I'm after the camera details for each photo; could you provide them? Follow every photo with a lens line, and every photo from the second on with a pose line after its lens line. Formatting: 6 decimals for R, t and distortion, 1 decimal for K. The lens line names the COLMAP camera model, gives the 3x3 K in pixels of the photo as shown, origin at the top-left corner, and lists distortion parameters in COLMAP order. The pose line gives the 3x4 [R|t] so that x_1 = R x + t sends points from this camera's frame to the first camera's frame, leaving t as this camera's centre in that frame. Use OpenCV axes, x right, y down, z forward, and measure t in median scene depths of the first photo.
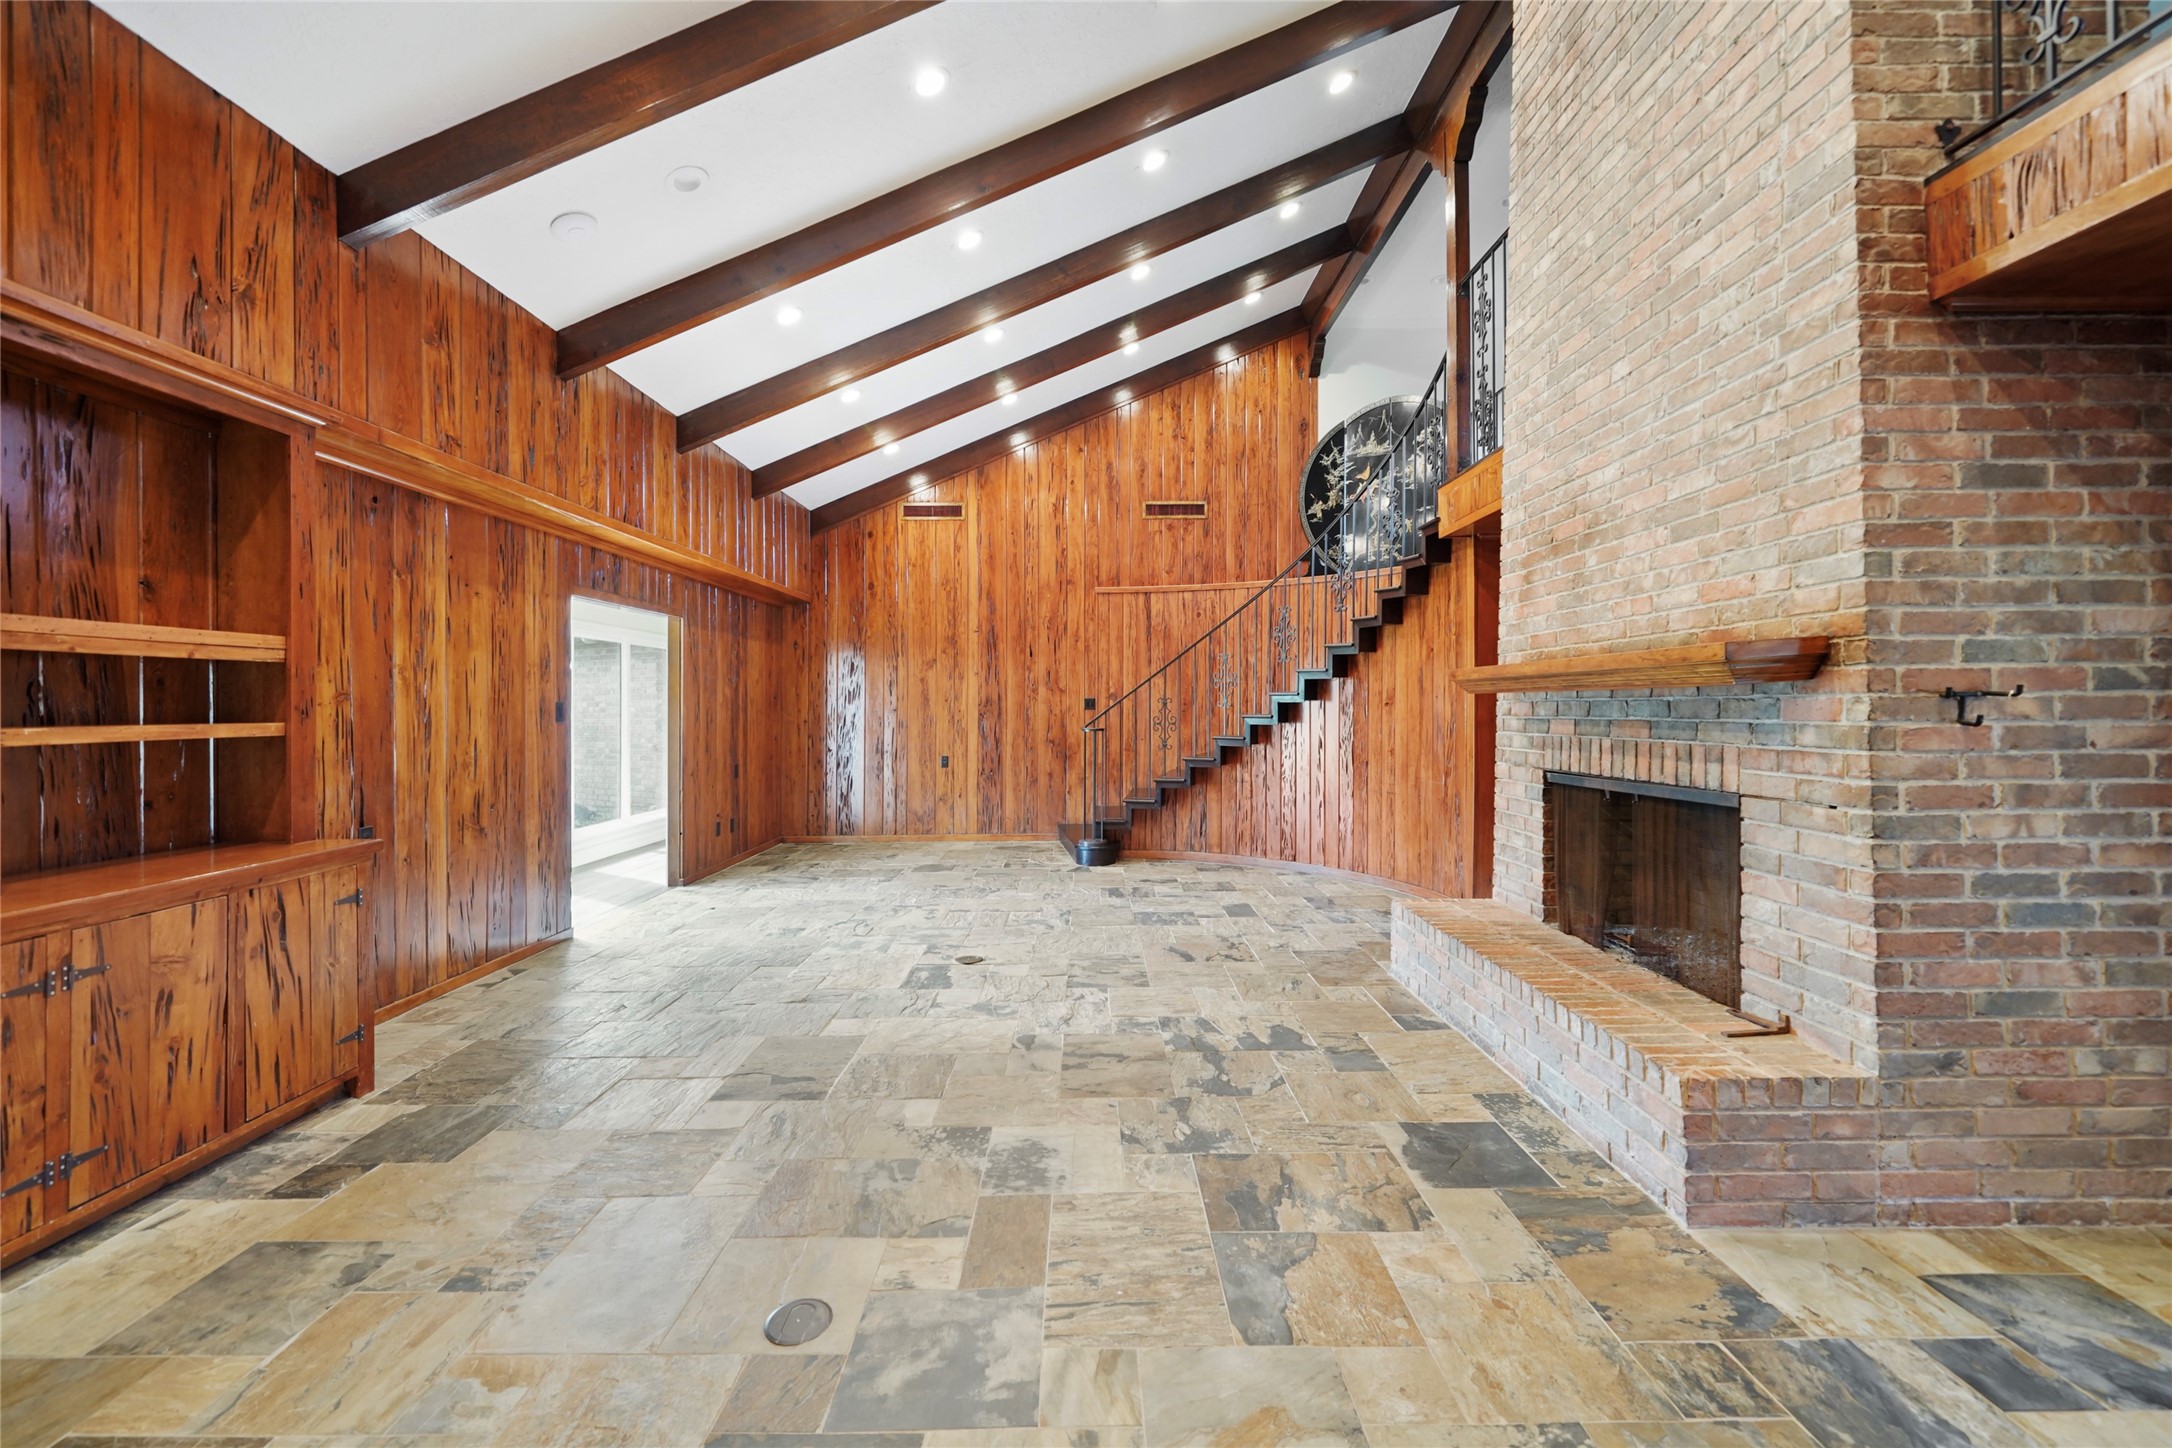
lens RADIAL K [[884.6, 0, 1083.6], [0, 884.6, 722.8], [0, 0, 1]] dist [0.001365, 0.000058]
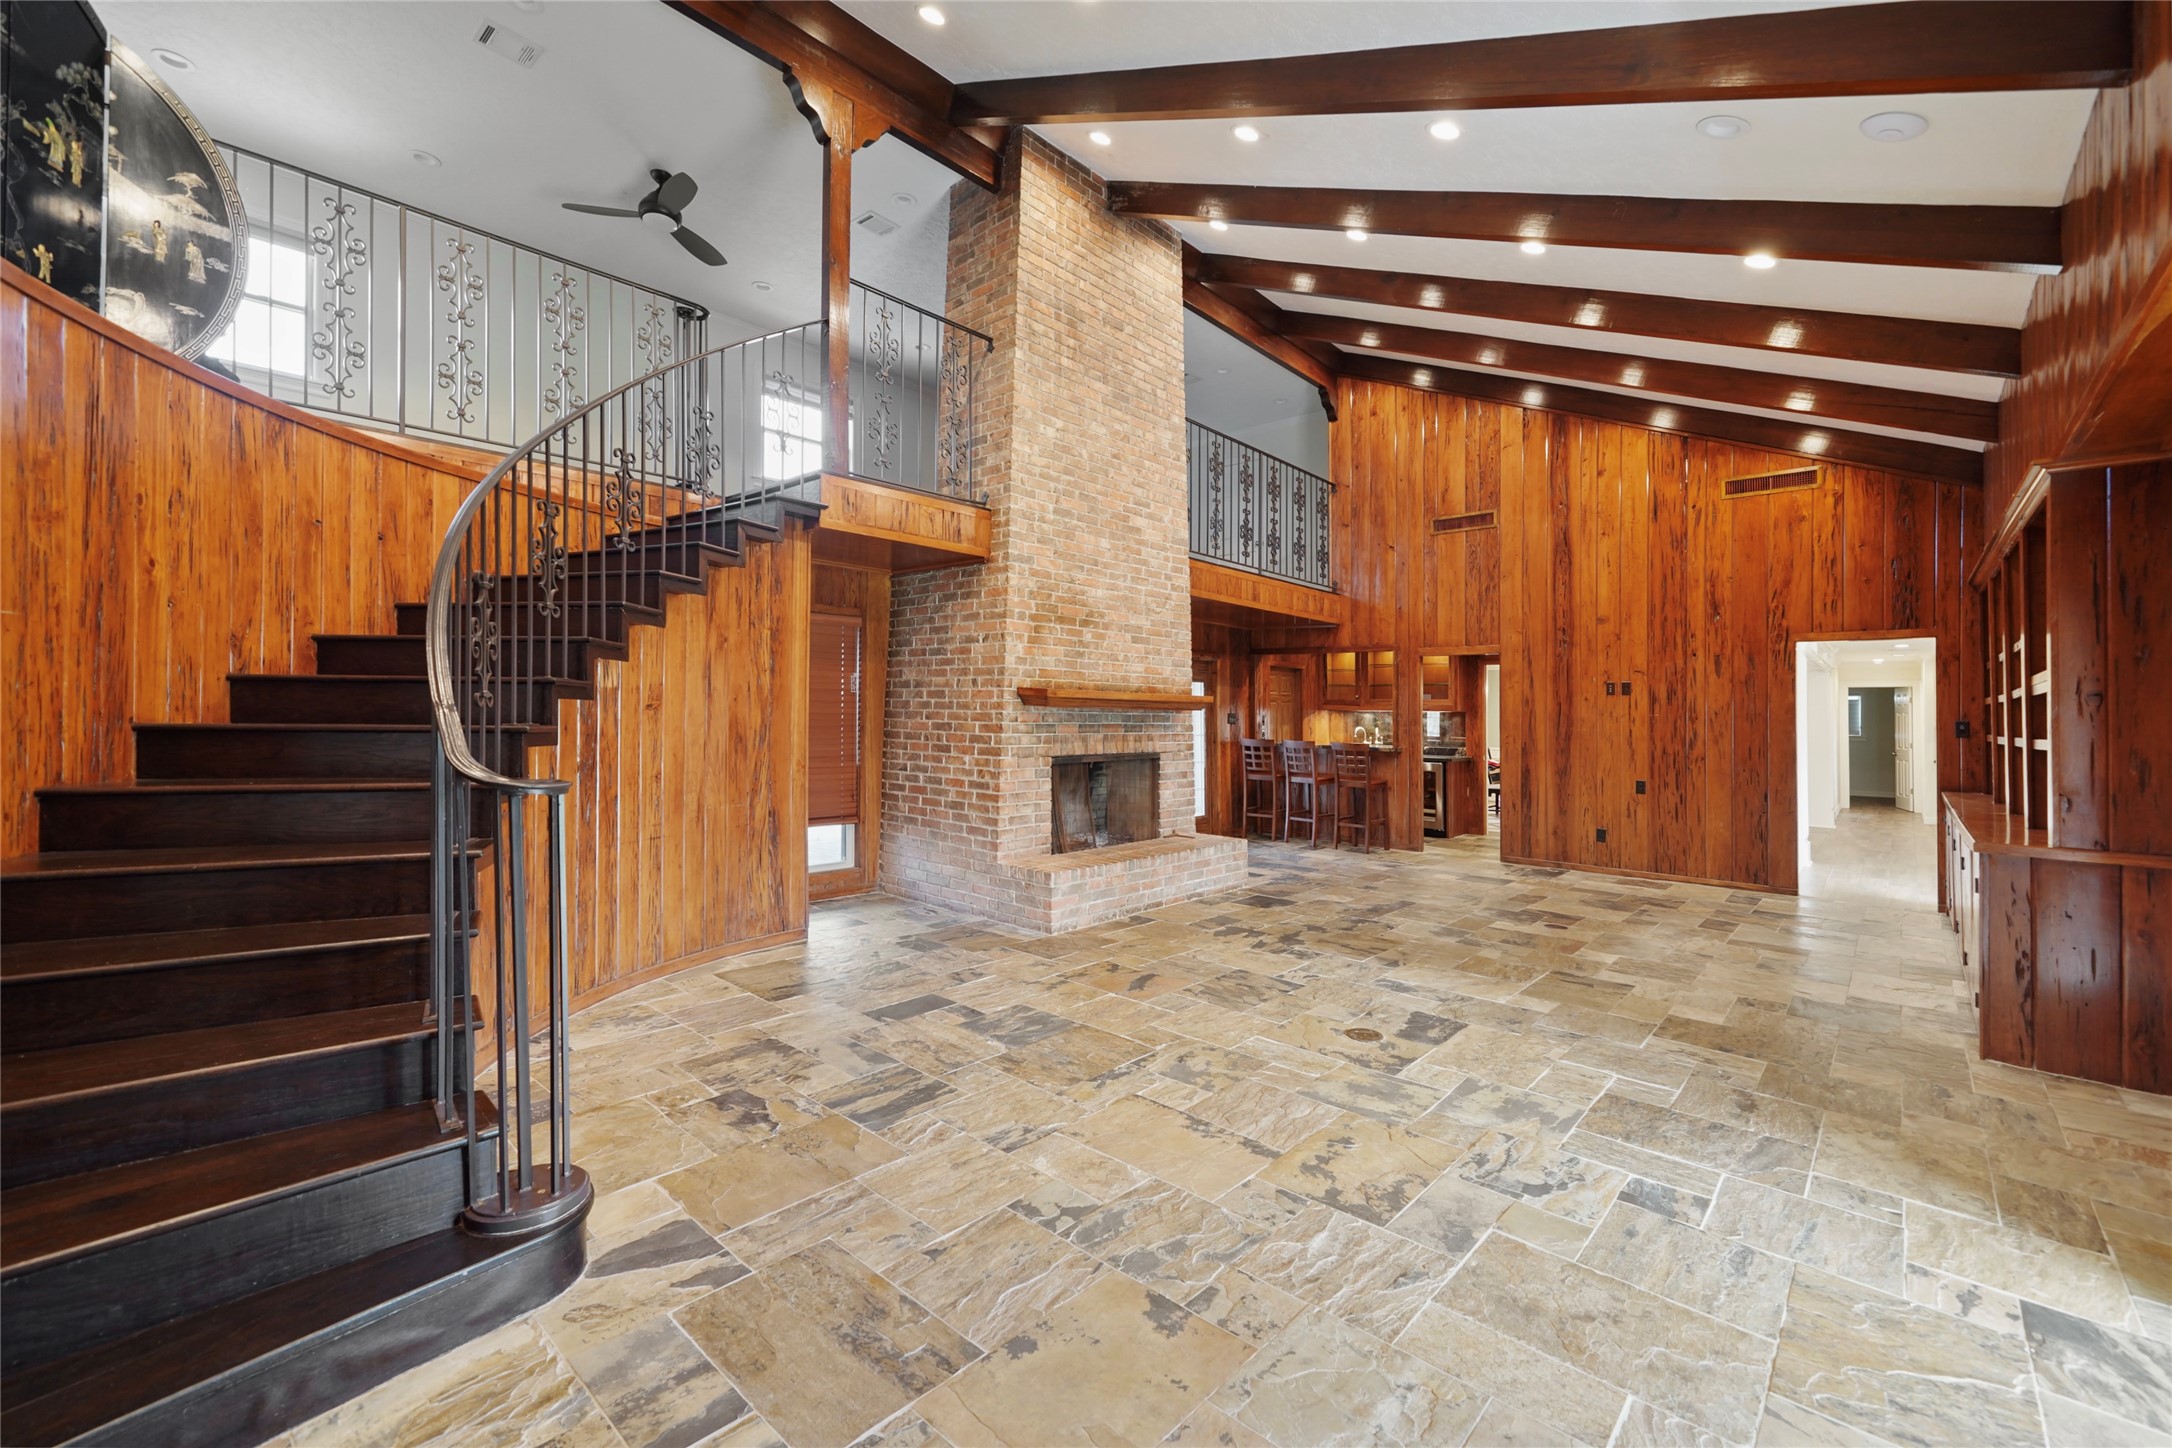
lens RADIAL K [[884.6, 0, 1086.1], [0, 884.6, 707.9], [0, 0, 1]] dist [0.001365, 0.000058]
pose [[-0.730246, 0.004025, 0.683173, -0.568054], [0.003226, 0.999992, -0.002443, -0.027922], [-0.683177, 0.000420, -0.730253, 2.024496]]
